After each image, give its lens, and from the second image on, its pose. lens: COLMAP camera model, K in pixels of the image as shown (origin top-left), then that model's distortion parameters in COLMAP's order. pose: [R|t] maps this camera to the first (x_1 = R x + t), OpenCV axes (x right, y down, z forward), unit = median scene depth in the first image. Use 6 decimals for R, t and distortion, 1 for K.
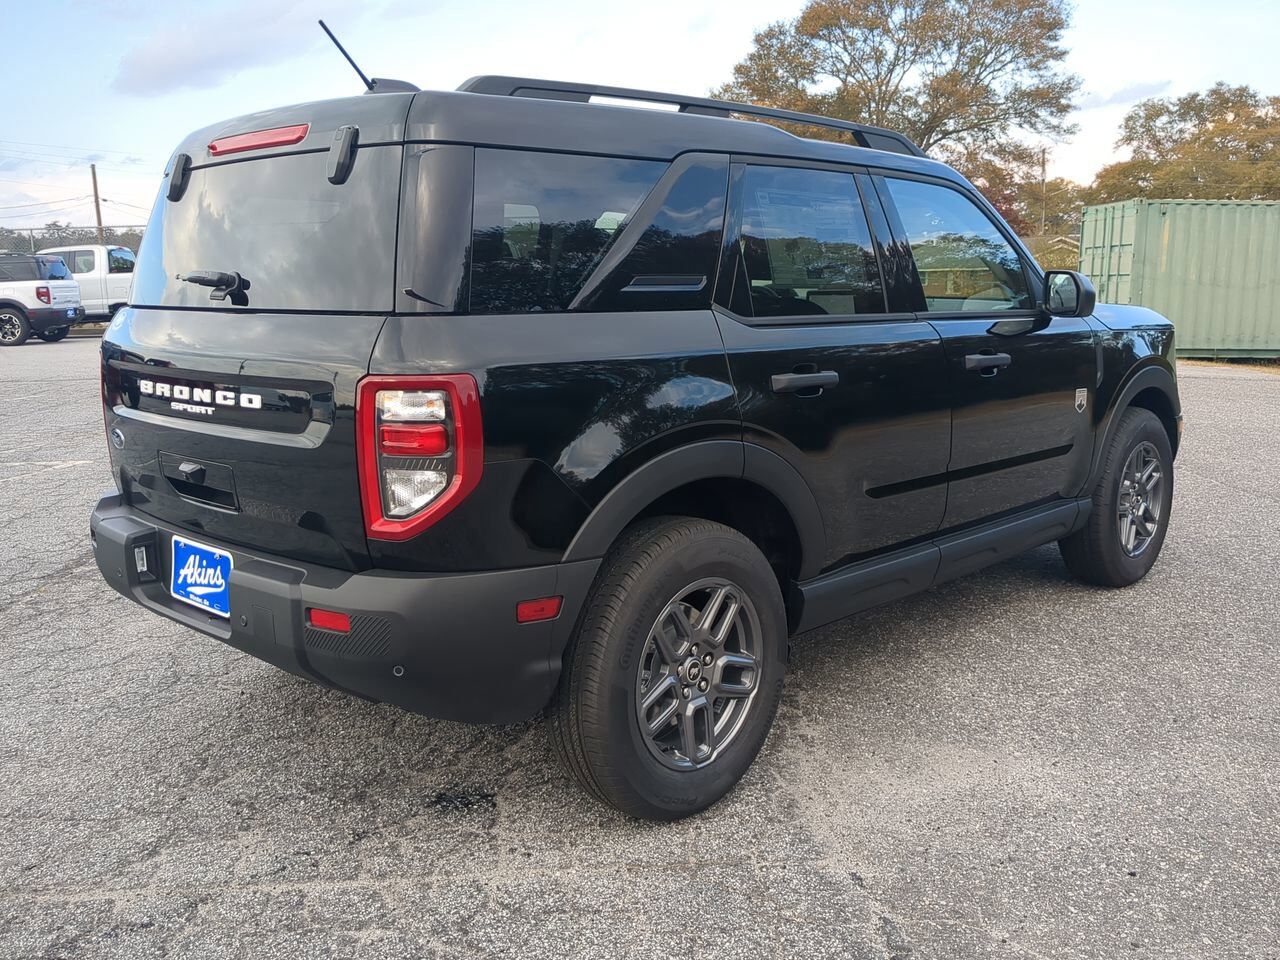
lens RADIAL K [[1150.4, 0, 634.2], [0, 1150.4, 476.7], [0, 0, 1]] dist [0.006021, -0.005649]
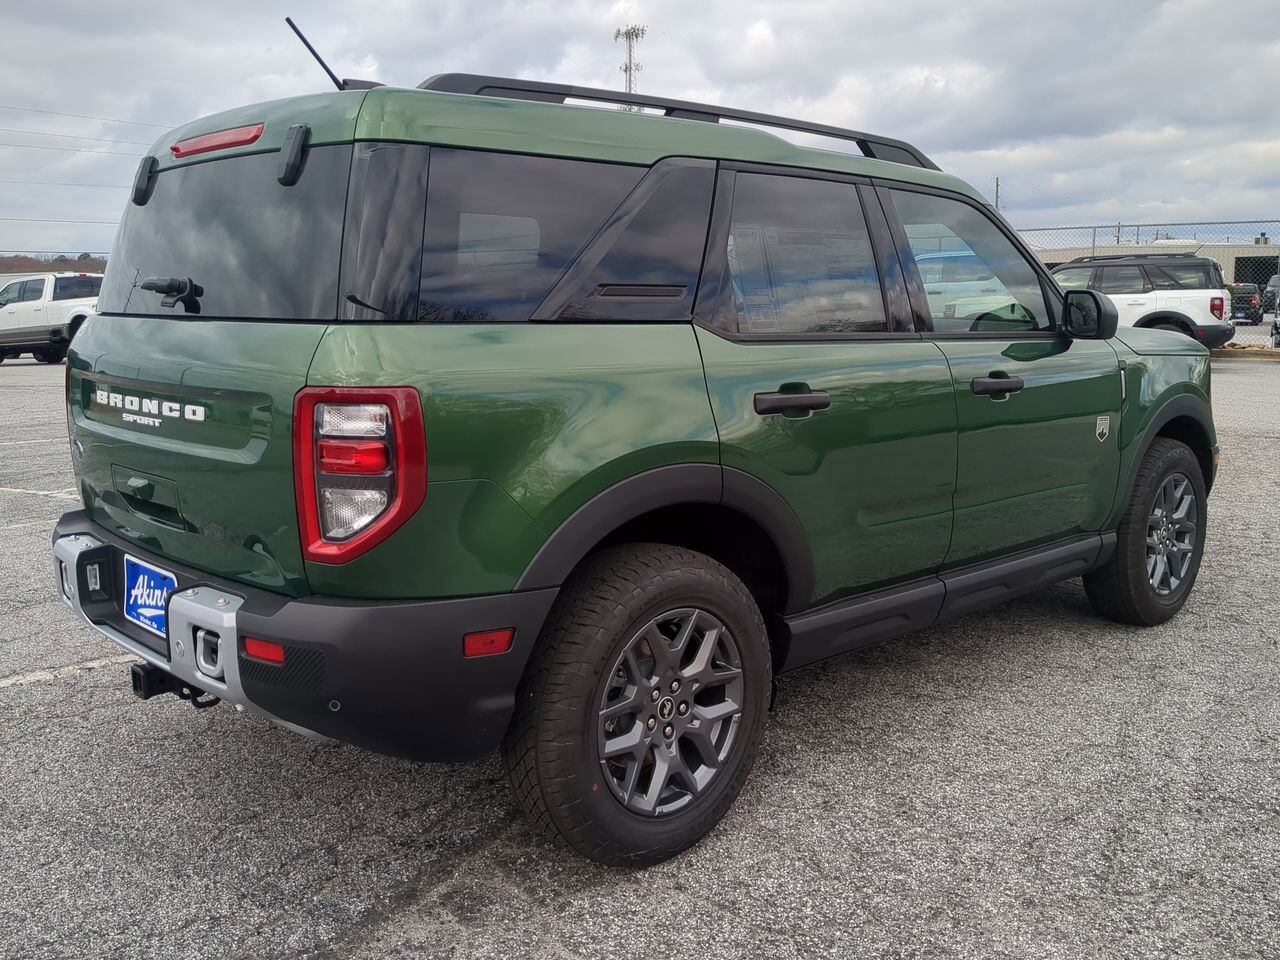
lens RADIAL K [[1150.4, 0, 634.2], [0, 1150.4, 476.7], [0, 0, 1]] dist [0.006021, -0.005649]
pose [[0.999098, 0.017732, -0.038587, 0.061442], [-0.018443, 0.999665, -0.018165, -0.002706], [0.038252, 0.018860, 0.999090, 0.064851]]
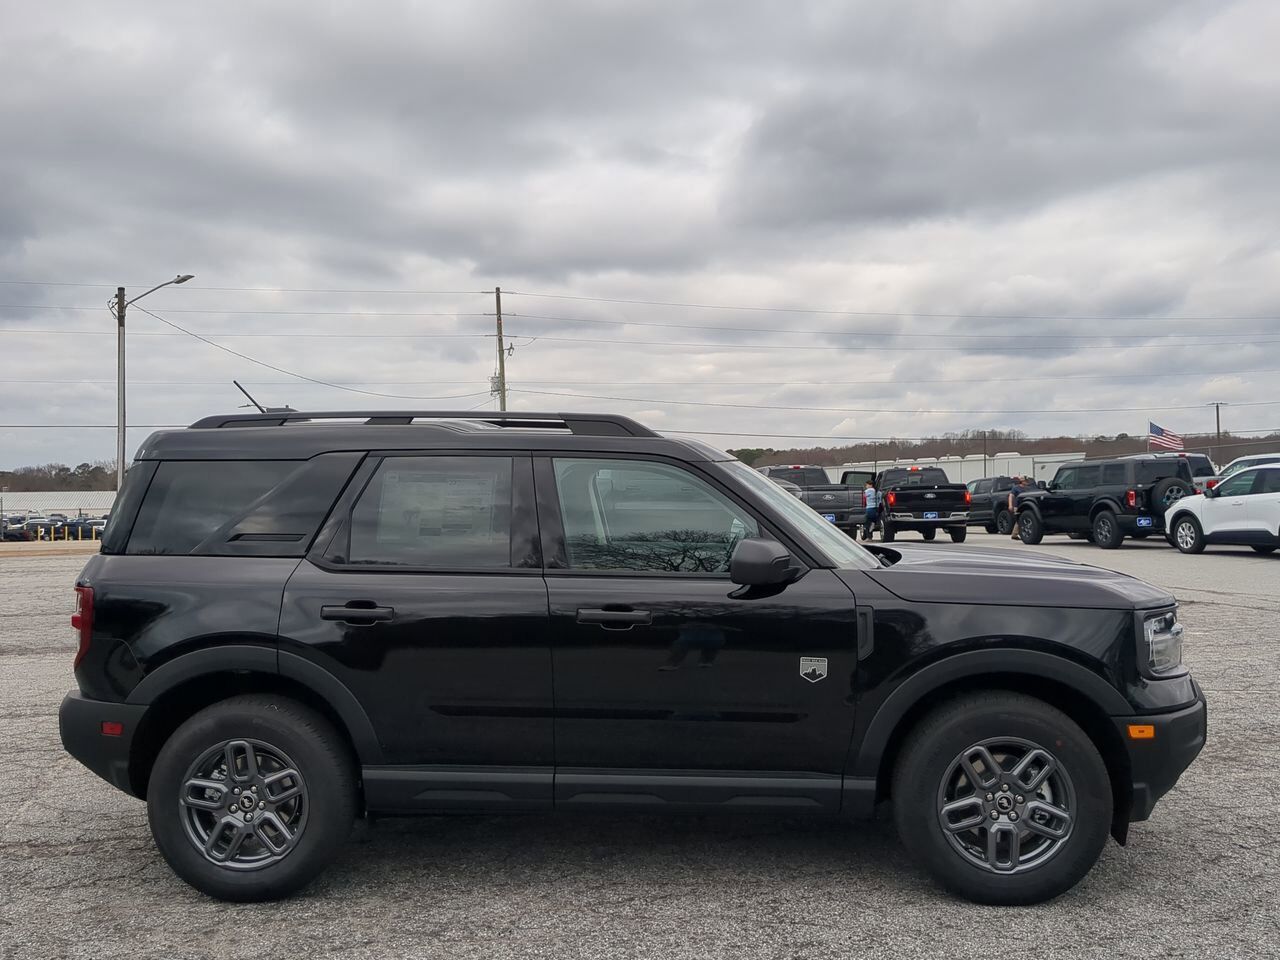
lens RADIAL K [[1125.1, 0, 634.2], [0, 1125.1, 477.2], [0, 0, 1]] dist [0.002617, 0.004032]
pose [[0.667881, 0.012430, -0.744164, 1.506600], [-0.133207, 0.985712, -0.103088, -0.164459], [0.732250, 0.167978, 0.659995, 0.354332]]
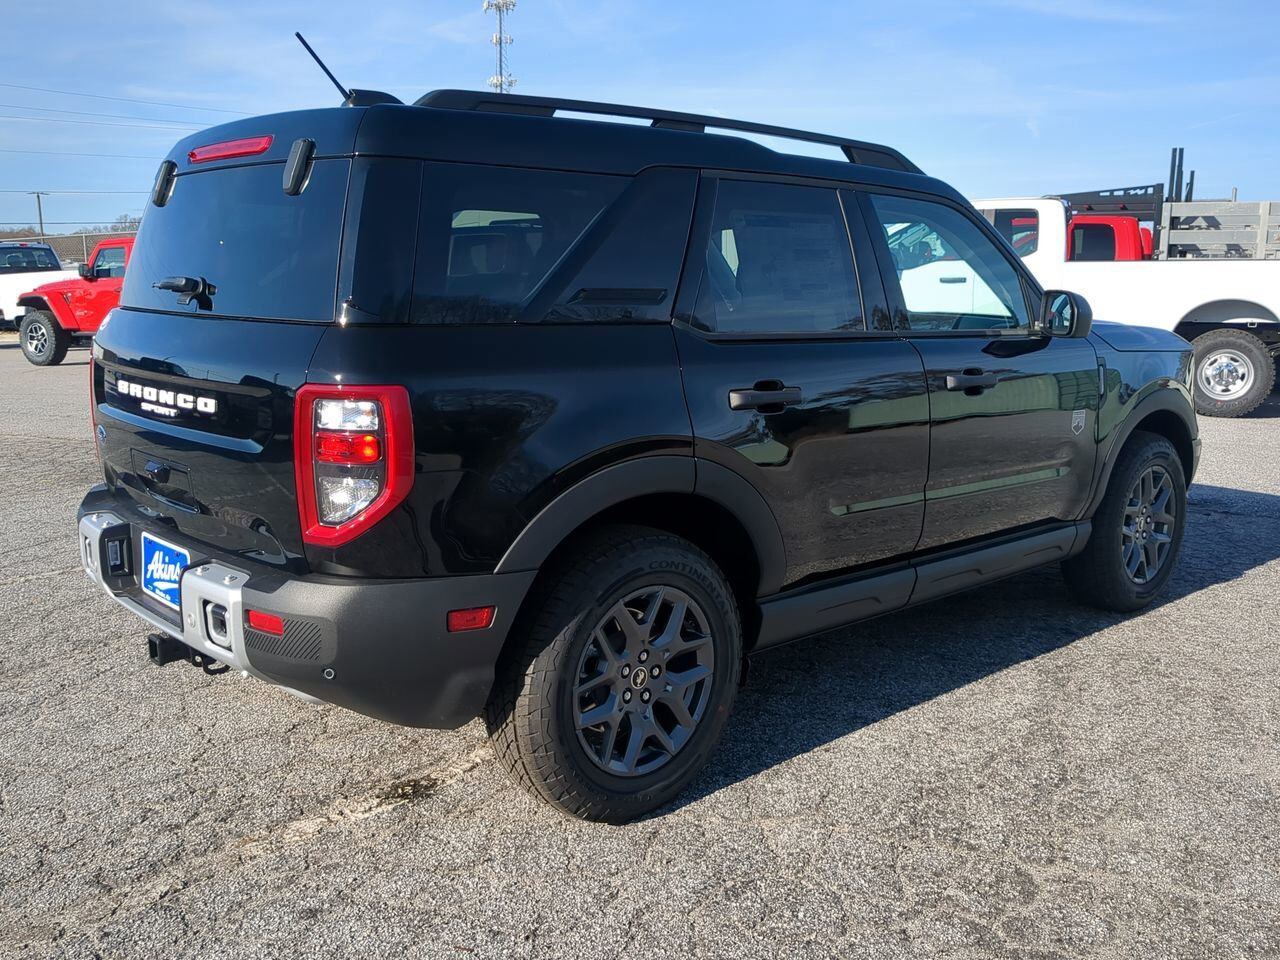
lens RADIAL K [[1150.4, 0, 634.2], [0, 1150.4, 476.7], [0, 0, 1]] dist [0.006021, -0.005649]
pose [[0.997739, 0.031680, -0.059273, 0.105026], [-0.031667, 0.999498, 0.001156, -0.013942], [0.059280, 0.000724, 0.998241, -0.004887]]
